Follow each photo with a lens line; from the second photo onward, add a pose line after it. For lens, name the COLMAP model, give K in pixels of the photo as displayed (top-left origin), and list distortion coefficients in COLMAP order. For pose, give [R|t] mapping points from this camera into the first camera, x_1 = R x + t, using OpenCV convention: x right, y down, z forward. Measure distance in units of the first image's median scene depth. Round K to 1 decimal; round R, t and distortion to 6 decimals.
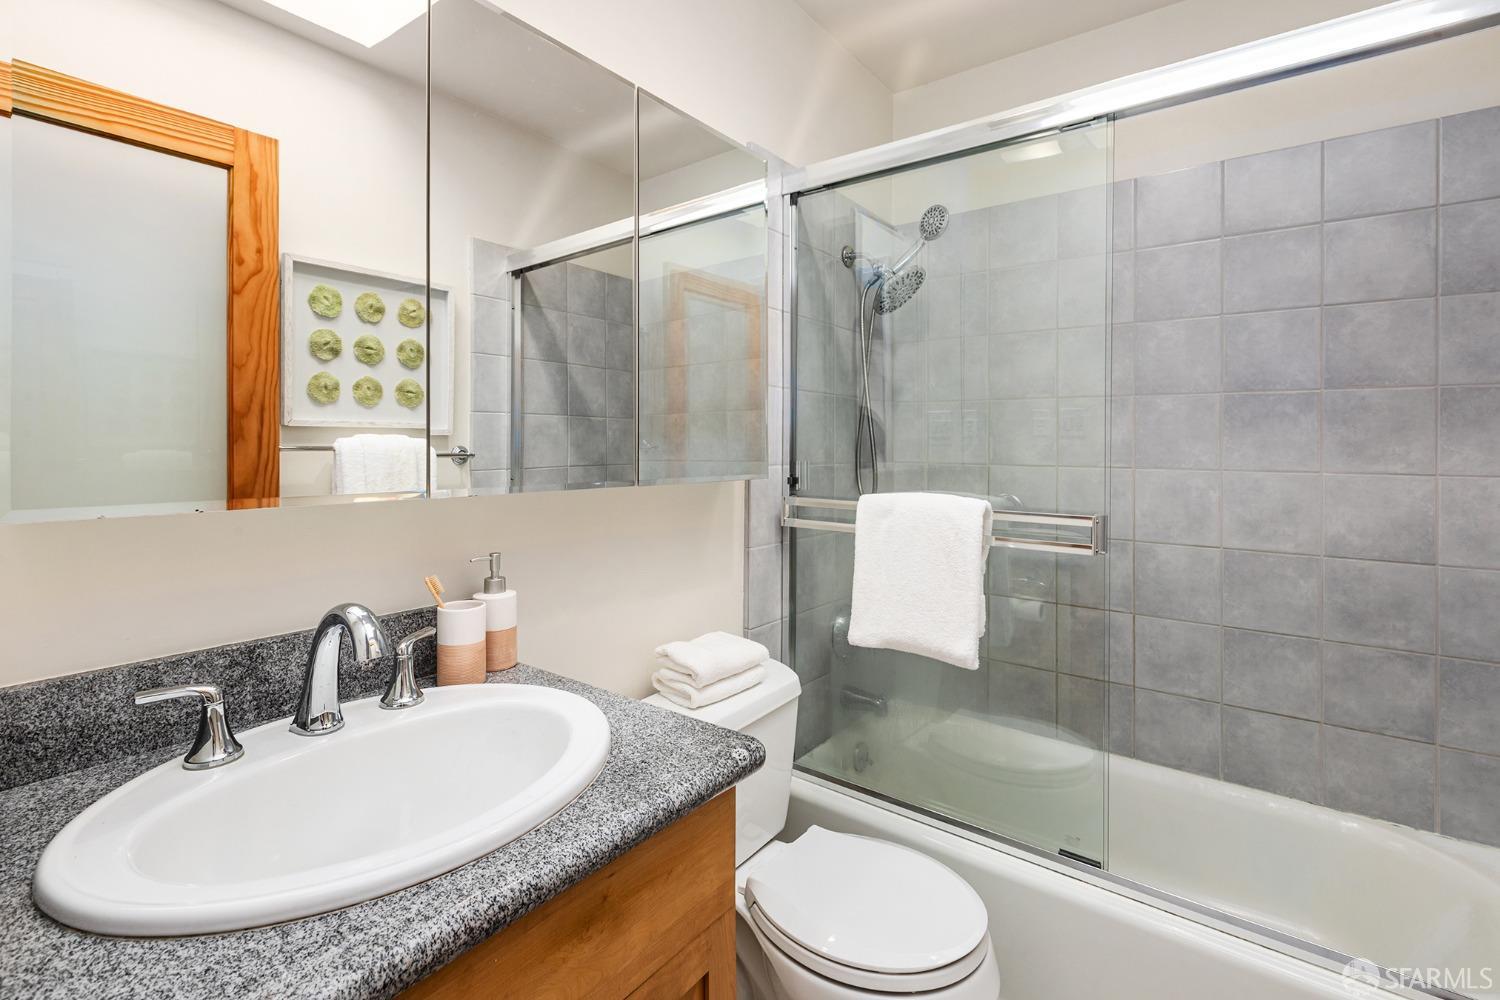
lens RADIAL K [[688.4, 0, 759.8], [0, 688.4, 463.6], [0, 0, 1]] dist [0.001578, -0.000383]
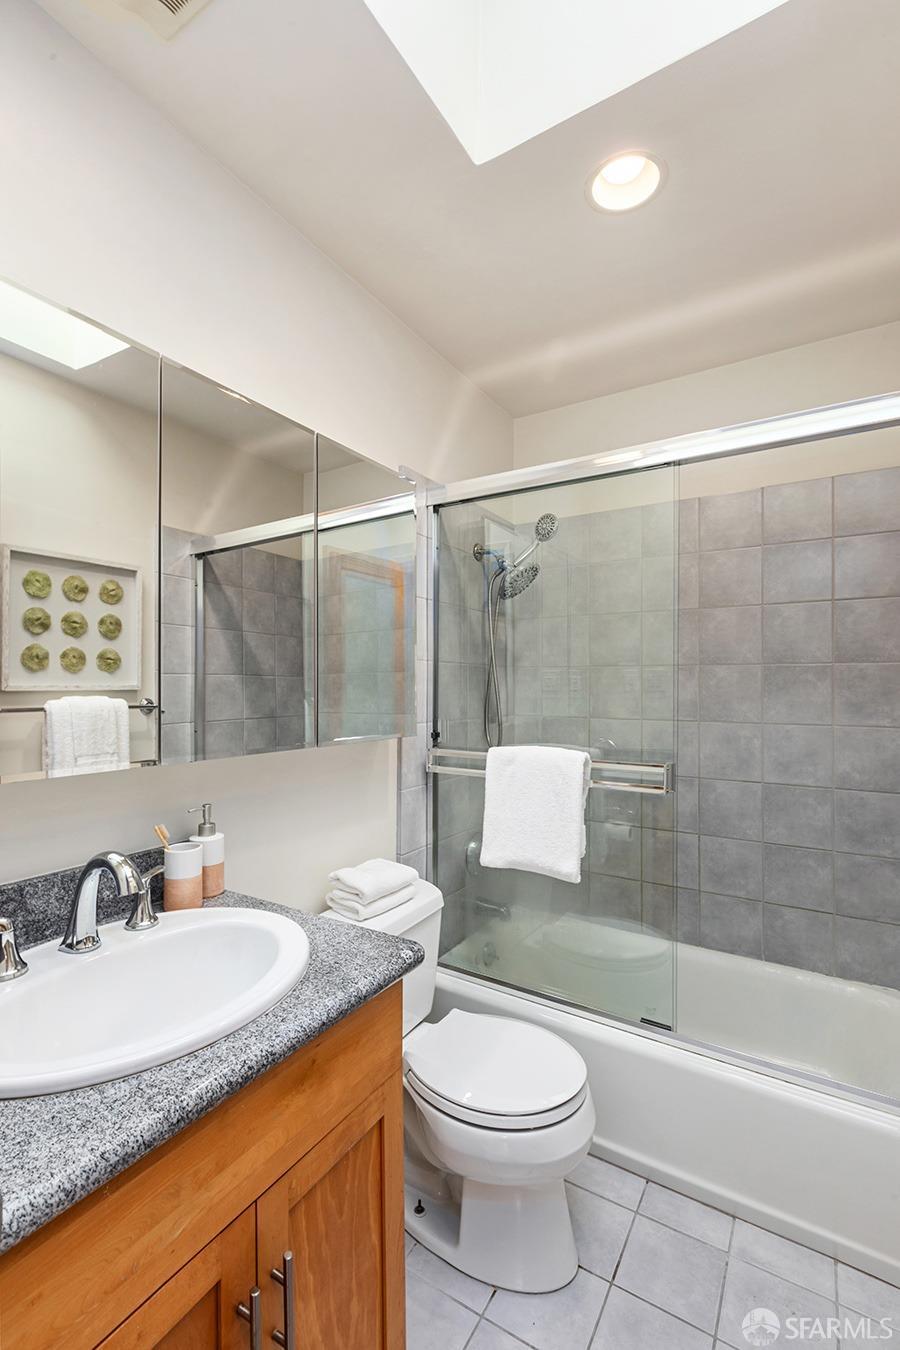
lens RADIAL K [[619.6, 0, 450.1], [0, 619.6, 691.8], [0, 0, 1]] dist [0.001578, -0.000383]
pose [[0.995794, -0.001164, 0.091618, -0.028741], [0.001381, 0.999996, -0.002310, -0.050415], [-0.091615, 0.002427, 0.995792, -0.122156]]
